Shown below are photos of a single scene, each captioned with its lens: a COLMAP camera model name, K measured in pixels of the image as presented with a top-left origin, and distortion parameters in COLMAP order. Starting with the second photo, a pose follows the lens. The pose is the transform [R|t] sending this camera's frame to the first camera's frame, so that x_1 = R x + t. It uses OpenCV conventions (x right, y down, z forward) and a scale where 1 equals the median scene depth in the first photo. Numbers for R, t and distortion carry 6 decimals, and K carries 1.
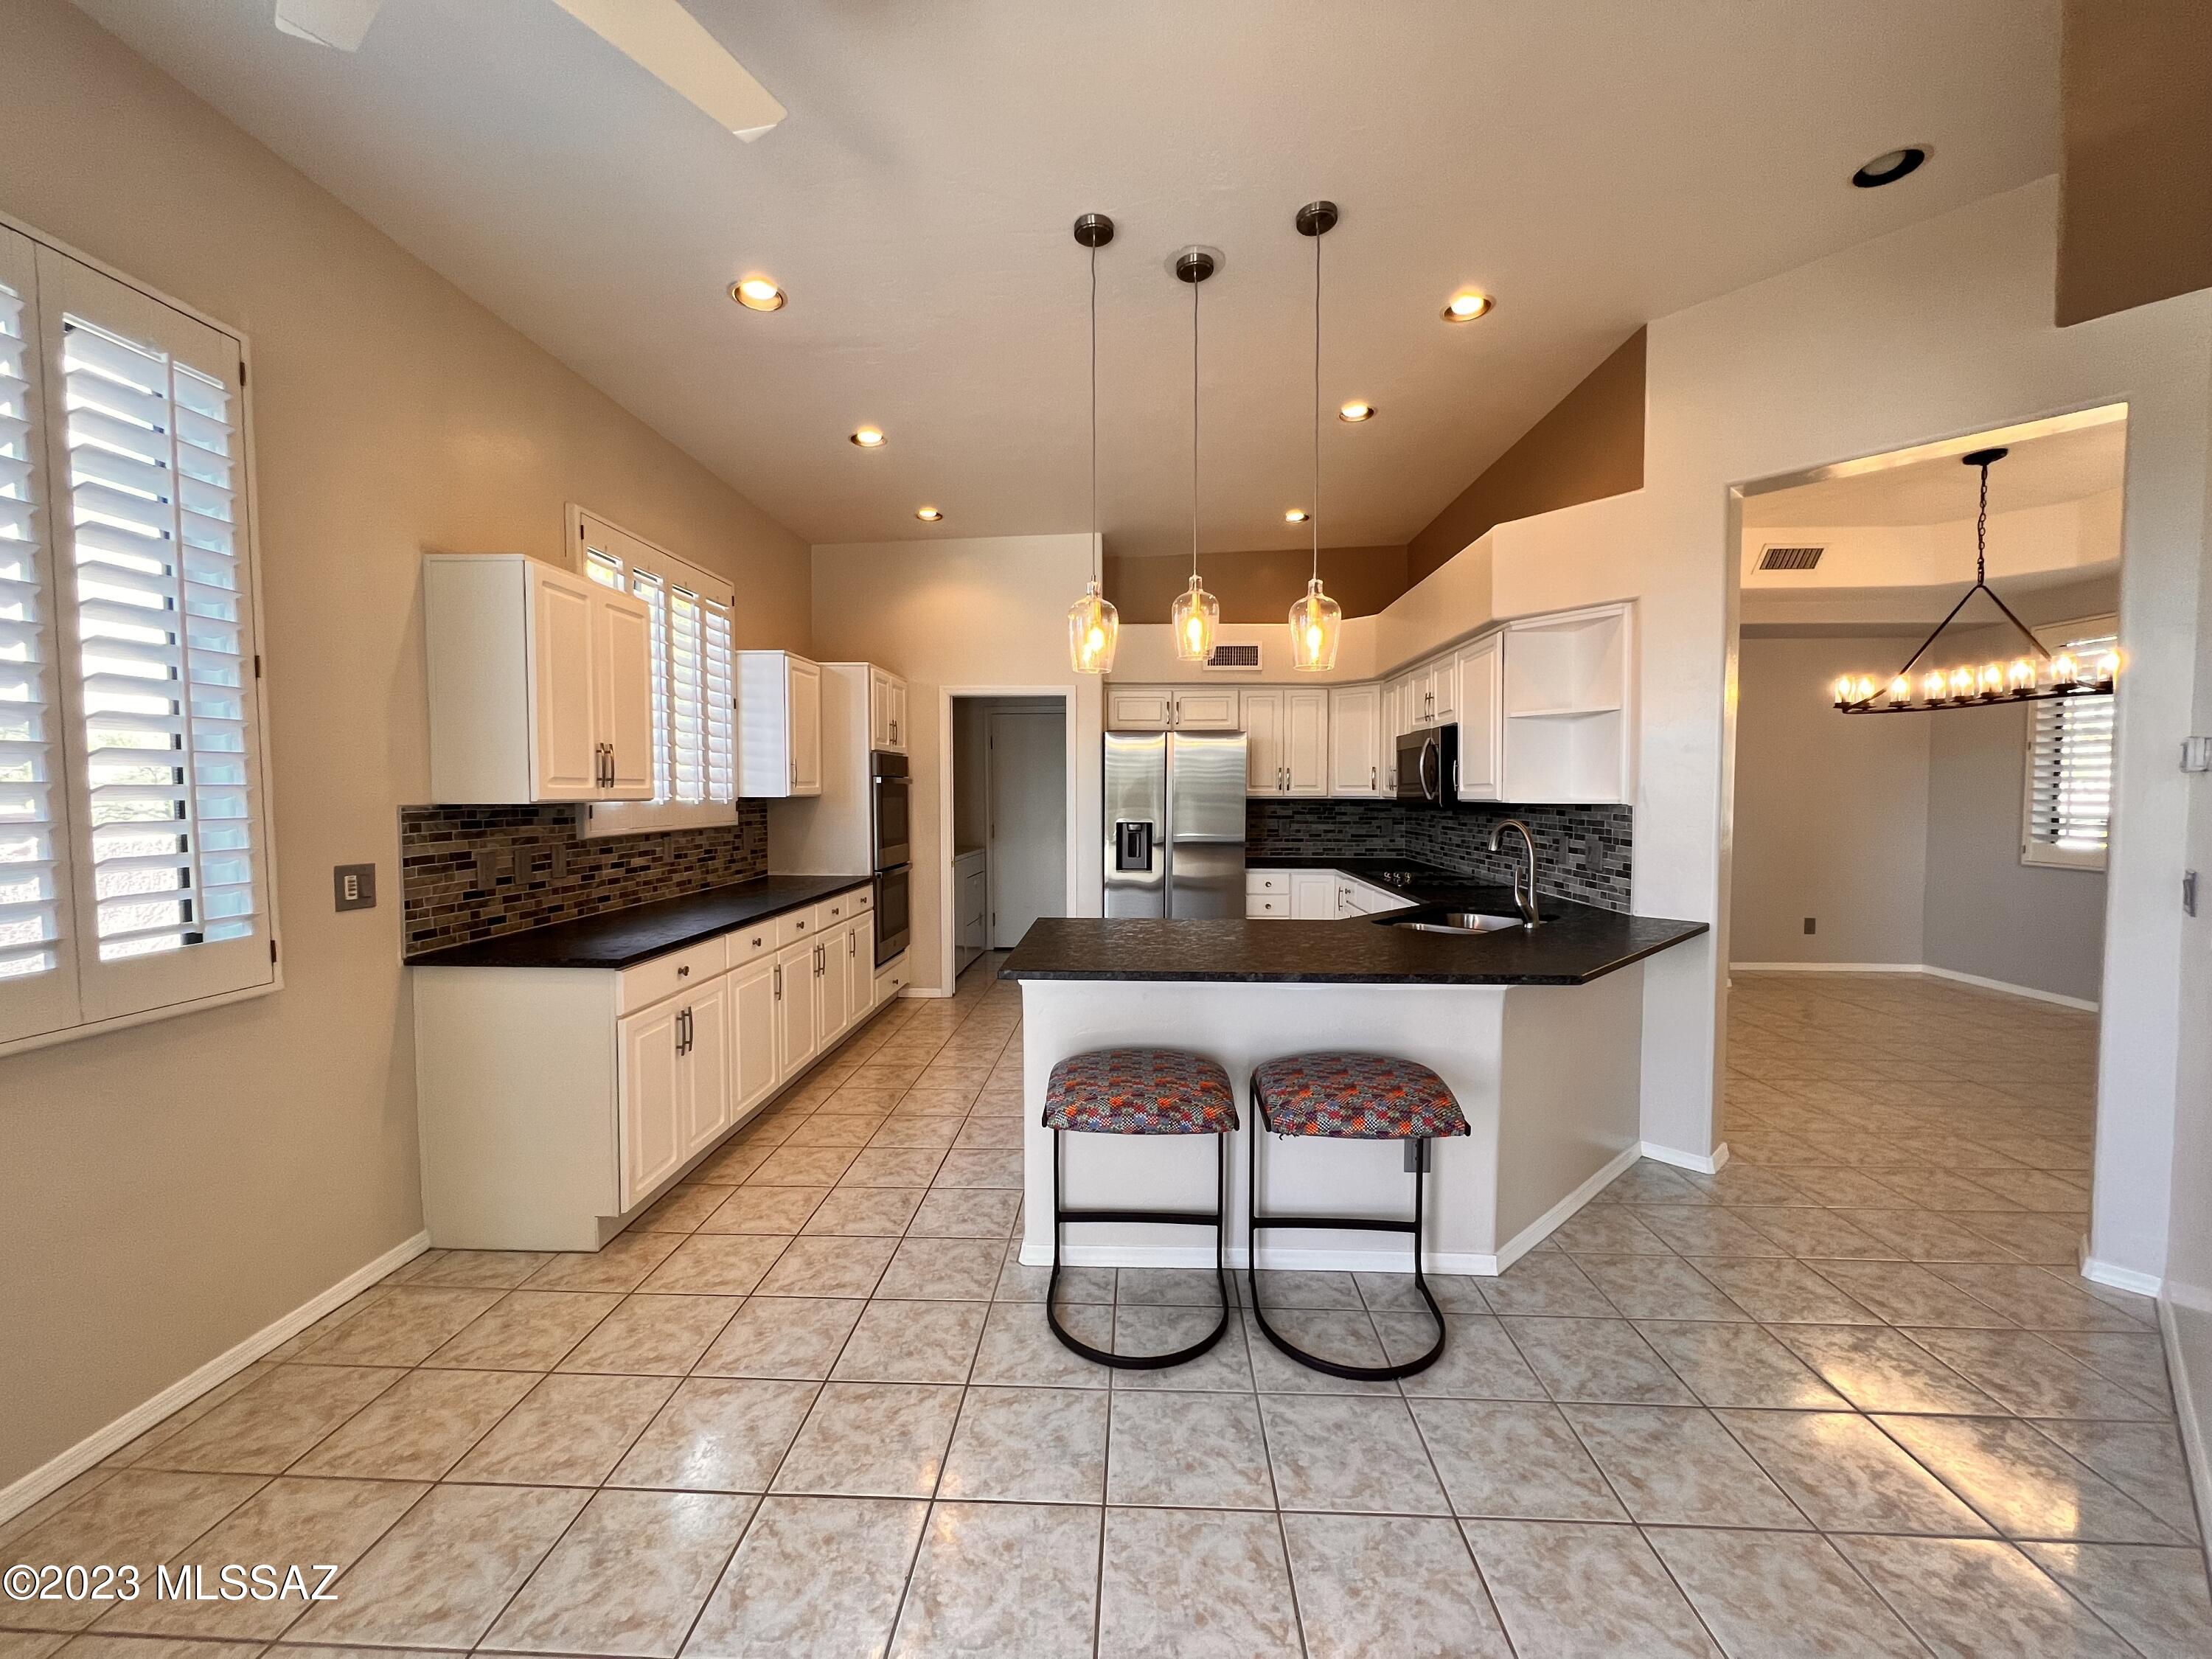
lens RADIAL K [[884.7, 0, 1104.0], [0, 884.7, 831.8], [0, 0, 1]] dist [-0.003139, 0.000620]
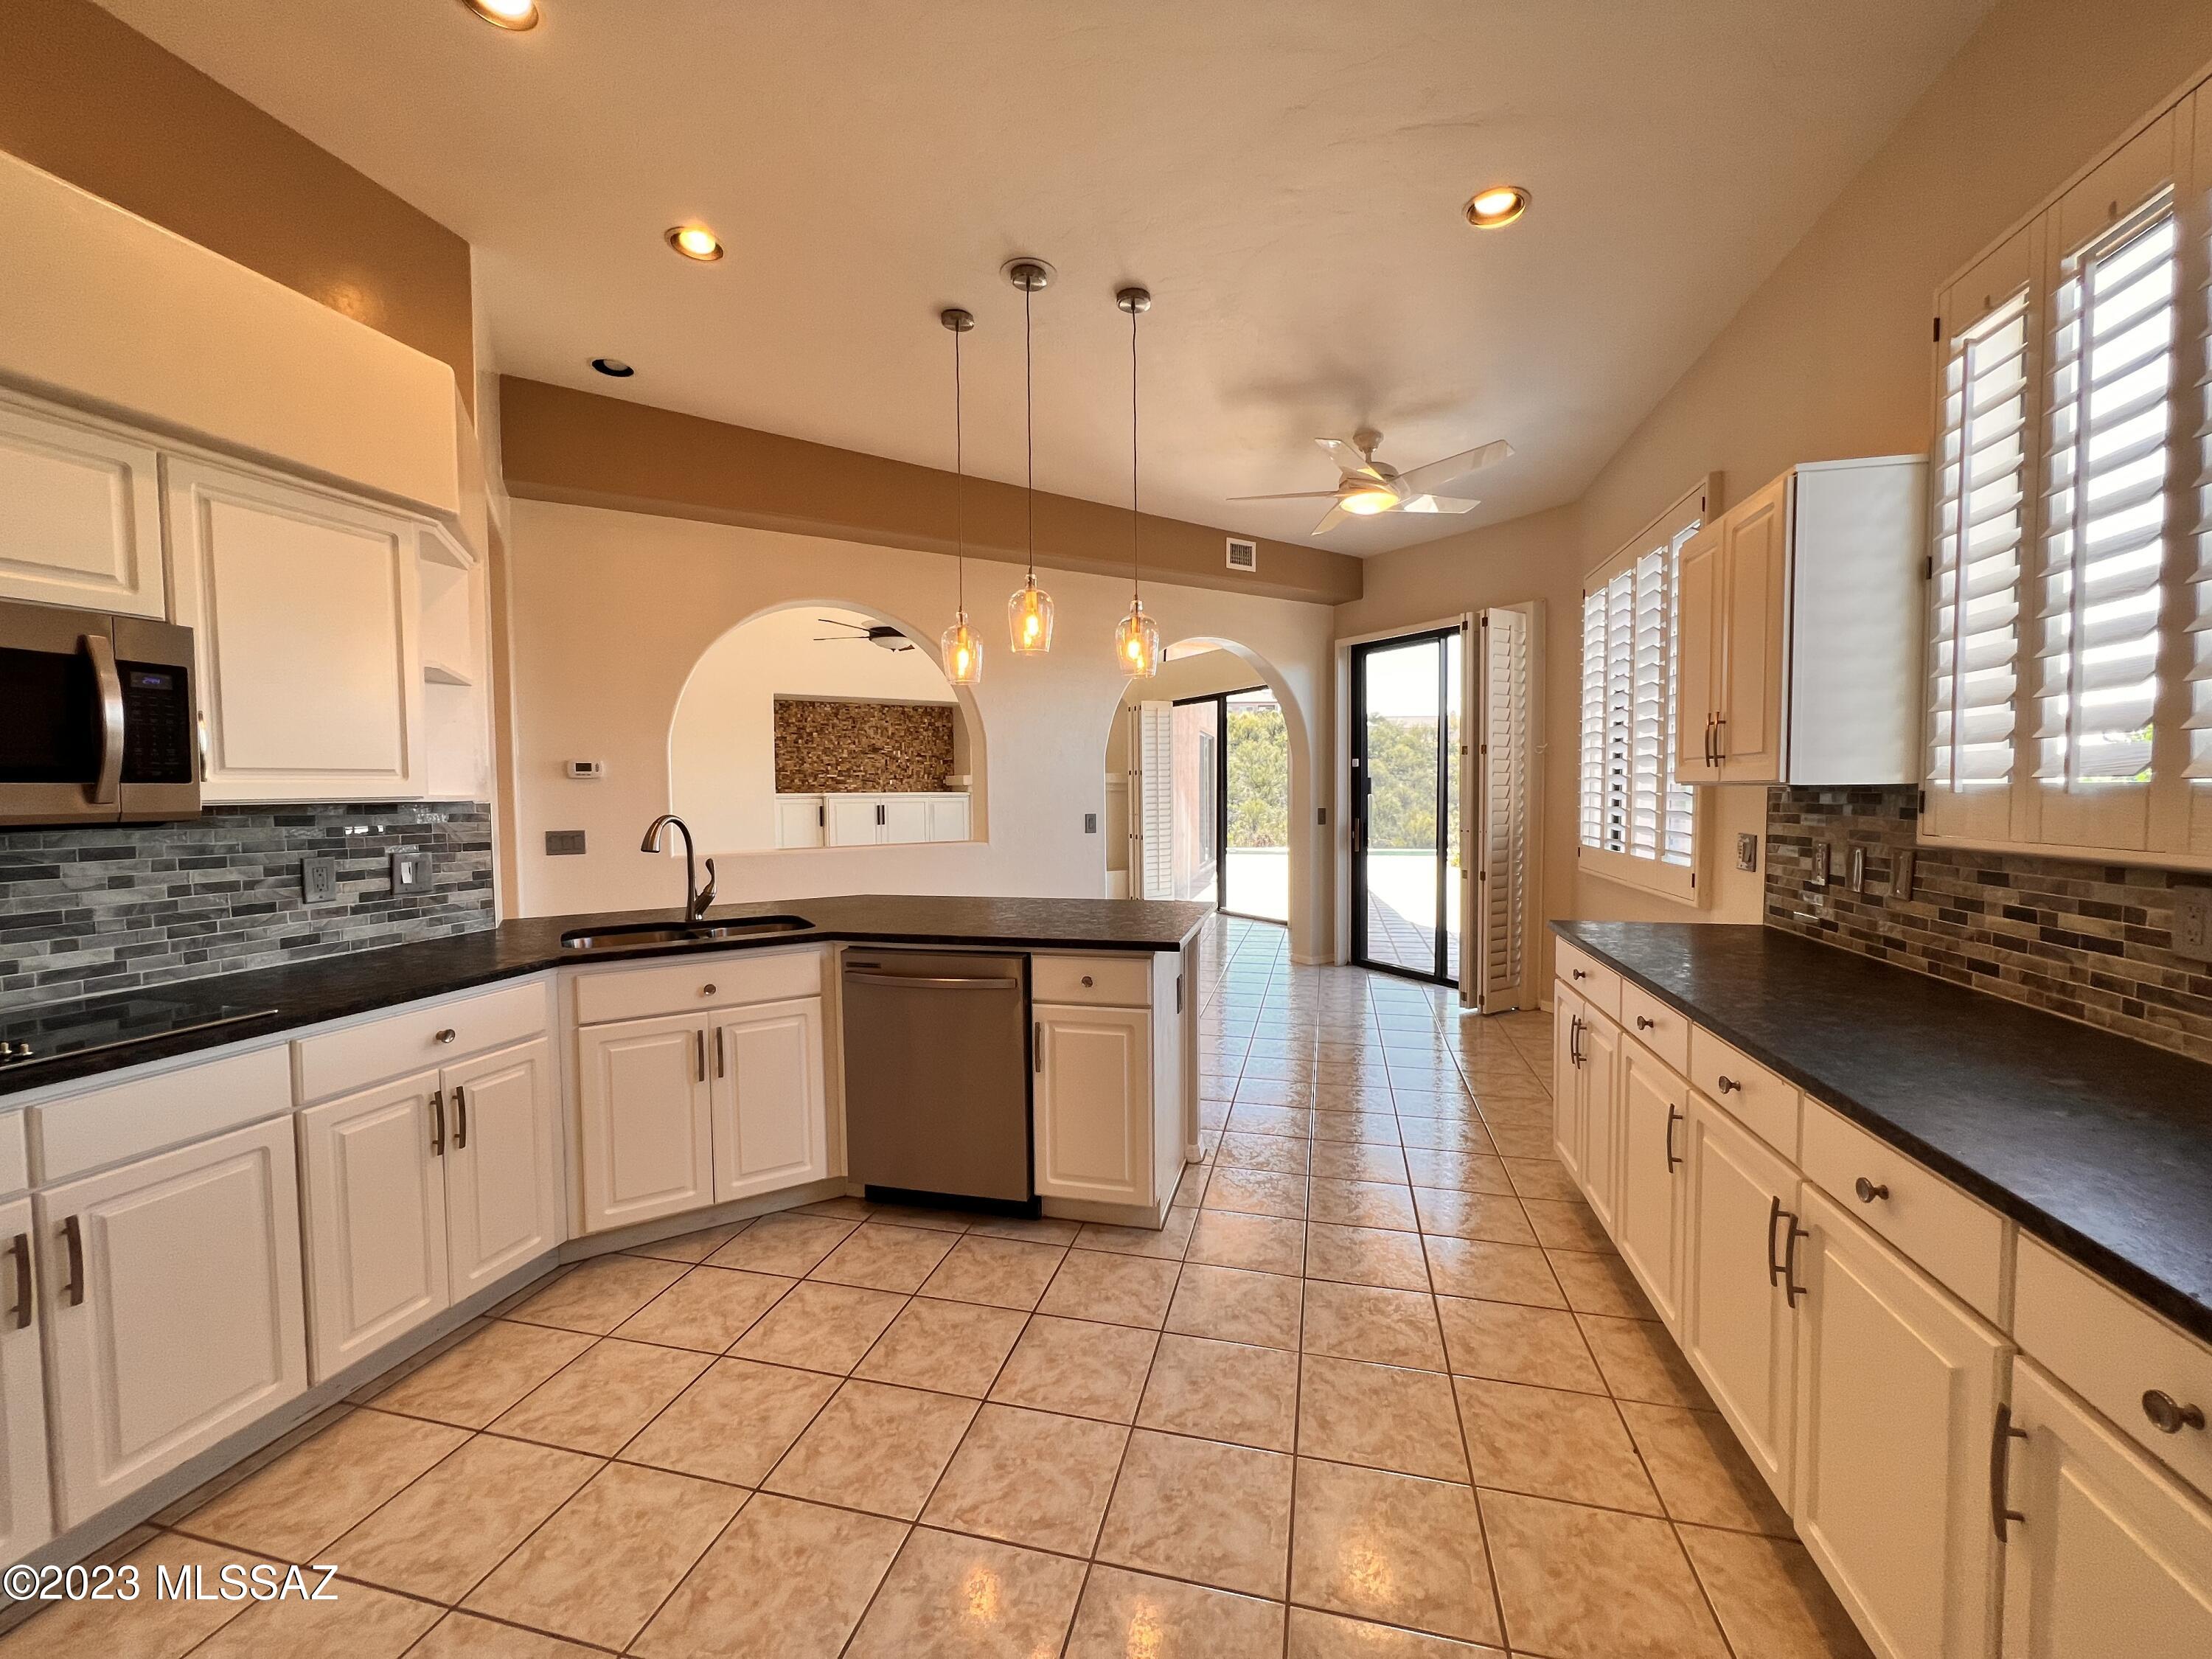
lens RADIAL K [[884.7, 0, 1106.0], [0, 884.7, 827.4], [0, 0, 1]] dist [-0.003139, 0.000620]
pose [[-0.979842, 0.000672, 0.199771, -0.151515], [0.018265, 0.996107, 0.086234, -0.063599], [-0.198935, 0.088144, -0.976041, 1.609141]]
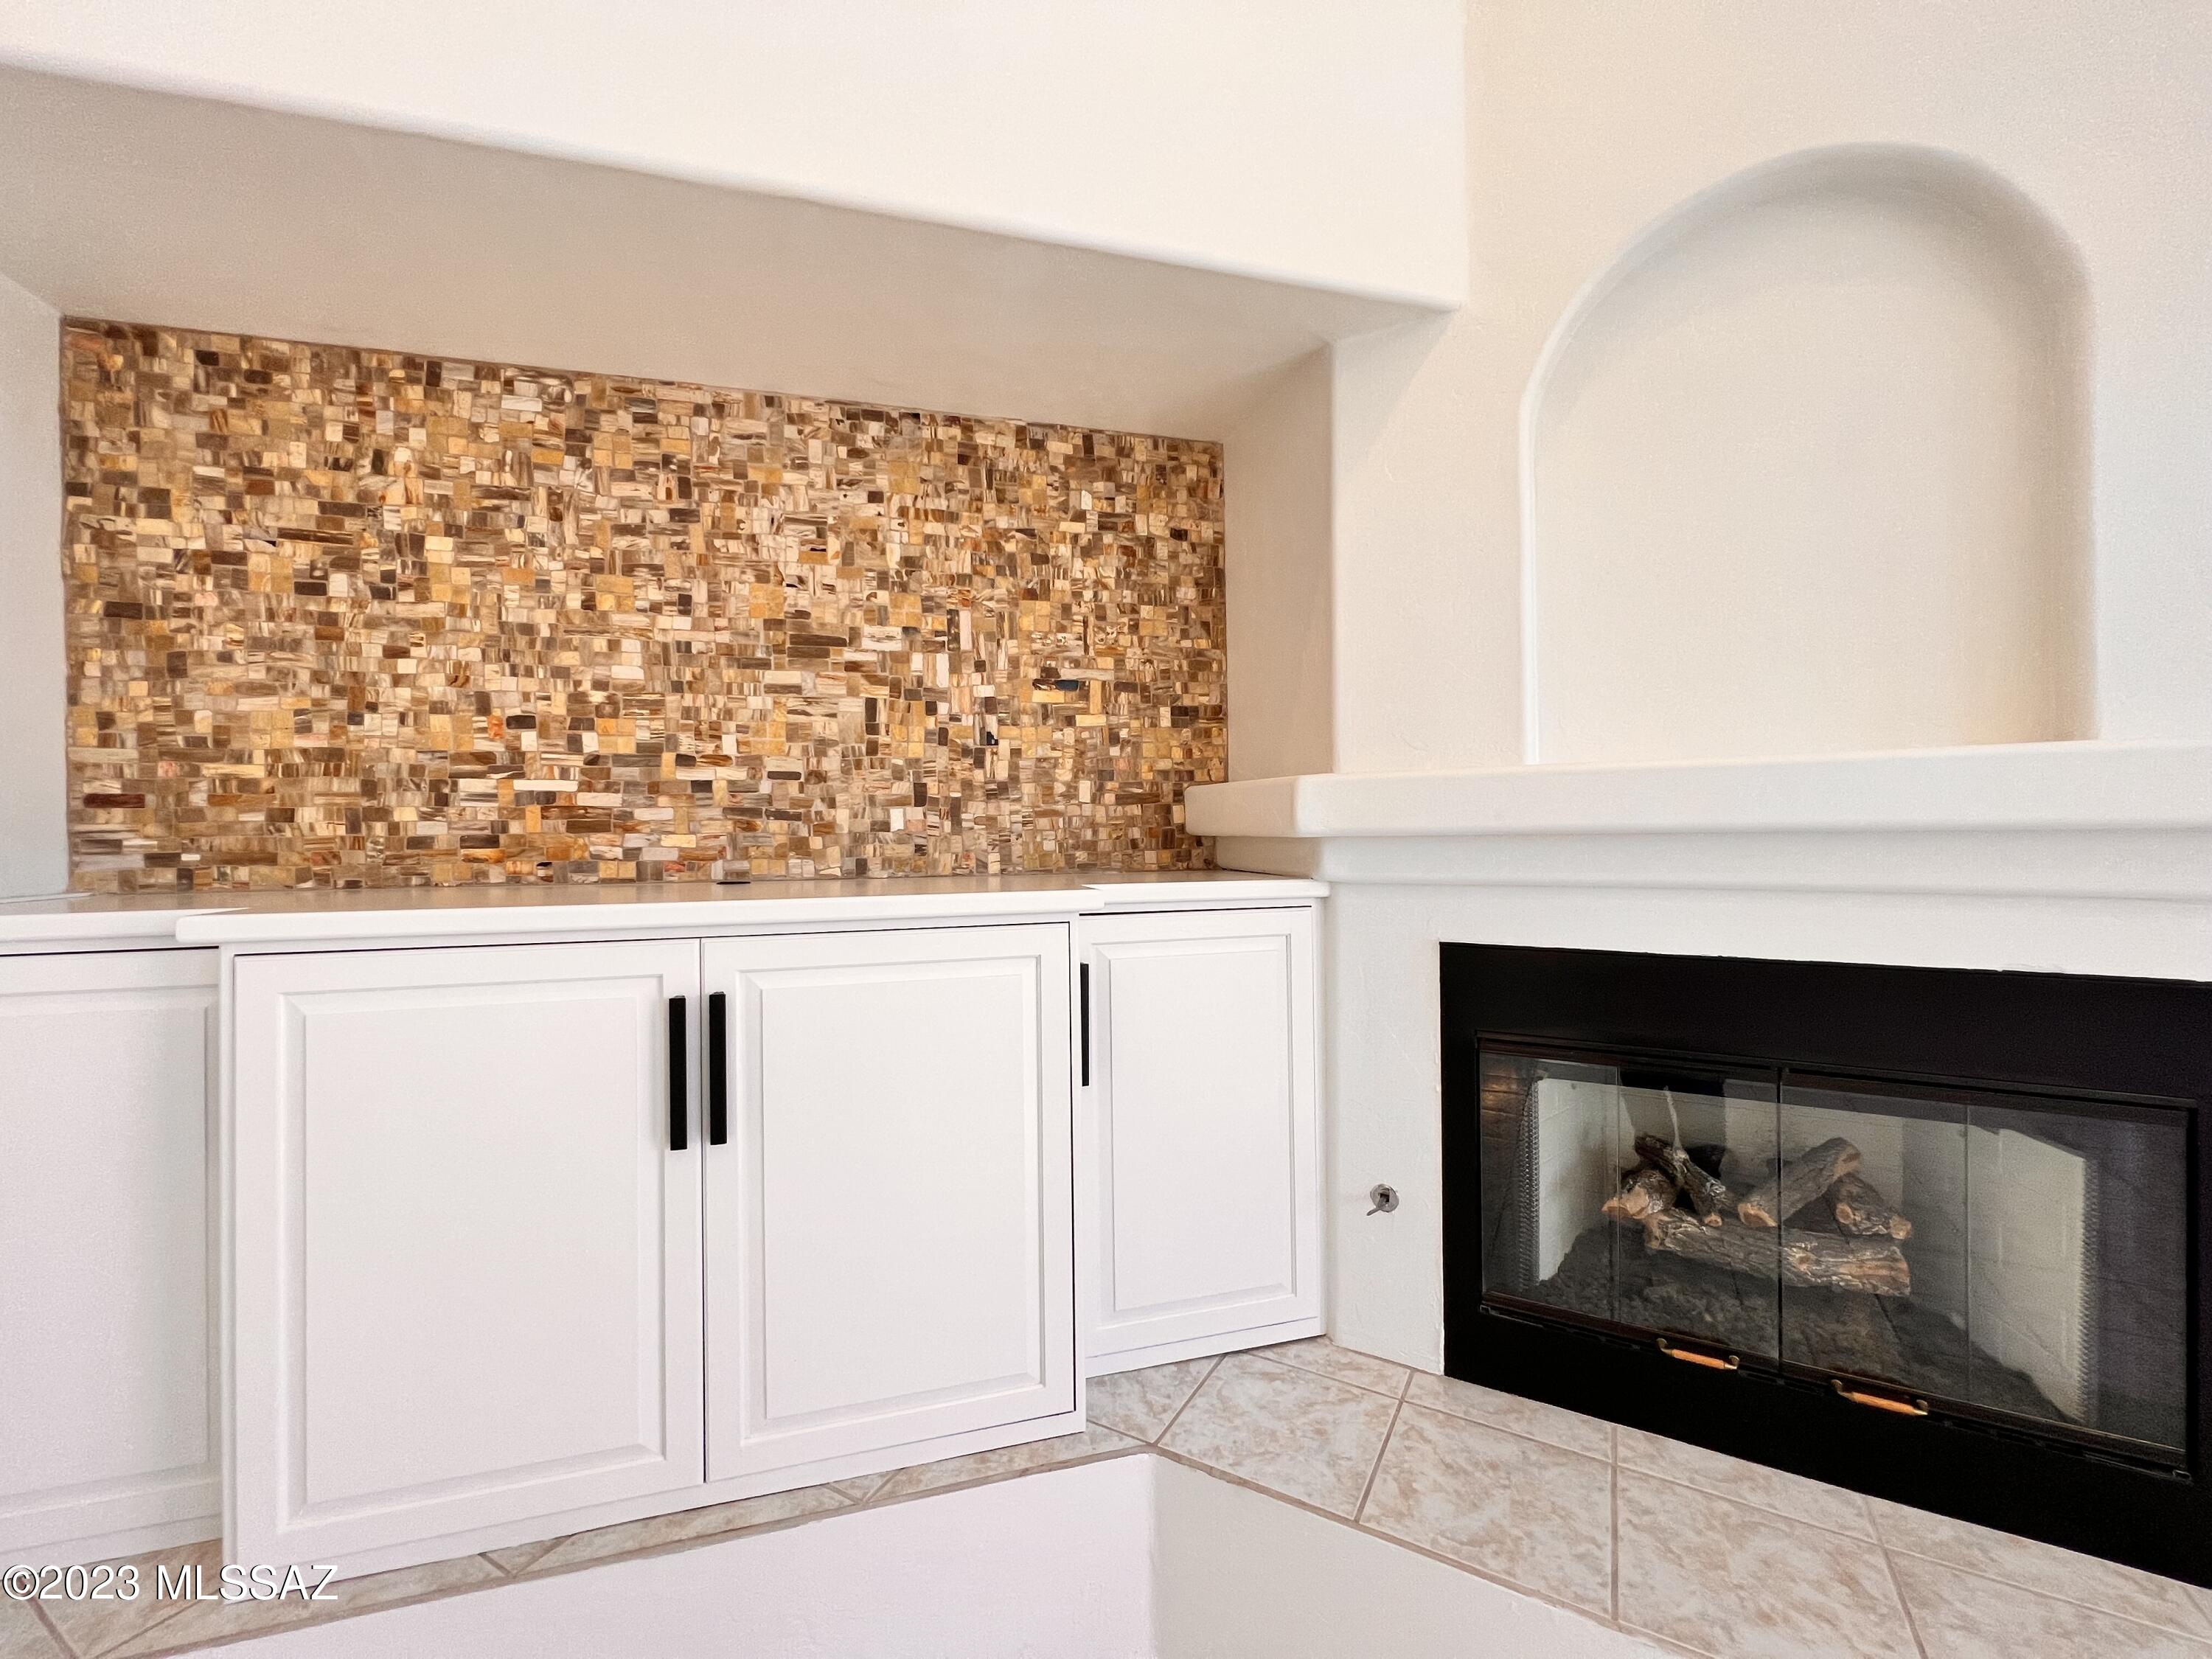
lens RADIAL K [[884.7, 0, 1102.5], [0, 884.7, 829.6], [0, 0, 1]] dist [-0.003139, 0.000620]
pose [[-0.889610, 0.013486, 0.456523, 0.807369], [0.034506, 0.998692, 0.037739, 0.019657], [-0.455417, 0.049326, -0.888911, -0.789862]]
